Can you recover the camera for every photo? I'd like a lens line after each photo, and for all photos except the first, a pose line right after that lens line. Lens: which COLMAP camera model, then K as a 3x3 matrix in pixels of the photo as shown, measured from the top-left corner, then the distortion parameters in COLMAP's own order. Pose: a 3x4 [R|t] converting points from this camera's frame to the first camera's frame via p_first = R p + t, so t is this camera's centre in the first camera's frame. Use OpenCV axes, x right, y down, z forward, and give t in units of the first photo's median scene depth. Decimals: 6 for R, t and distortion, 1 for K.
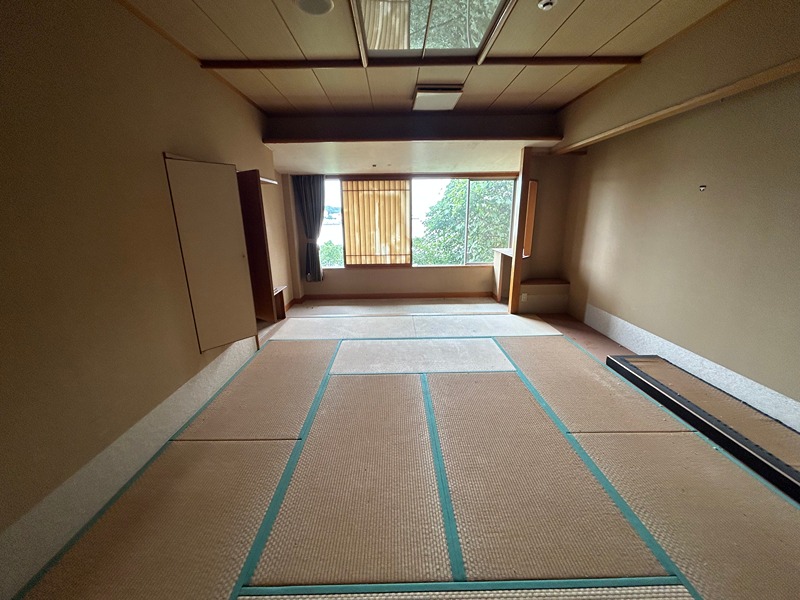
lens RADIAL K [[321.9, 0, 397.7], [0, 321.9, 298.2], [0, 0, 1]] dist [-0.000840, 0.000262]
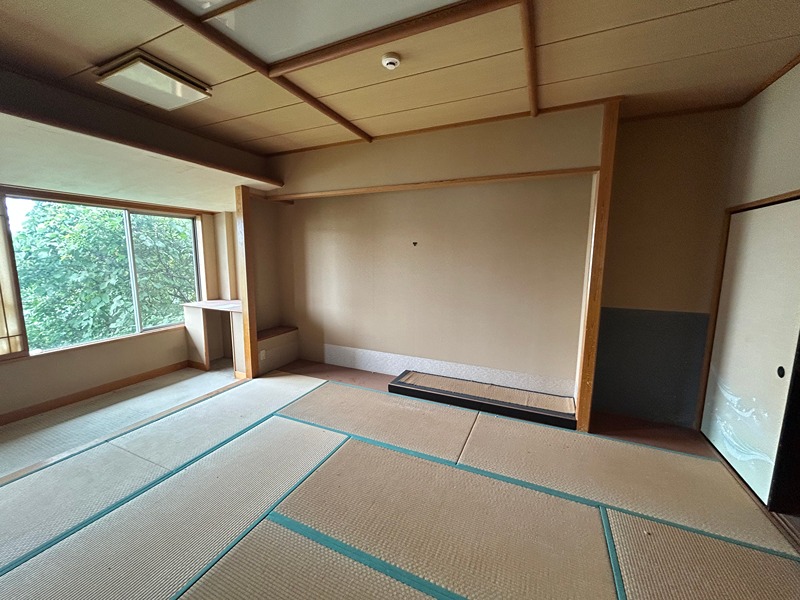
lens RADIAL K [[321.9, 0, 397.7], [0, 321.9, 298.2], [0, 0, 1]] dist [-0.000840, 0.000262]
pose [[0.424560, -0.105825, 0.899194, -0.238758], [0.221373, 0.975135, 0.010239, -0.089385], [-0.877920, 0.194710, 0.437430, 0.313295]]
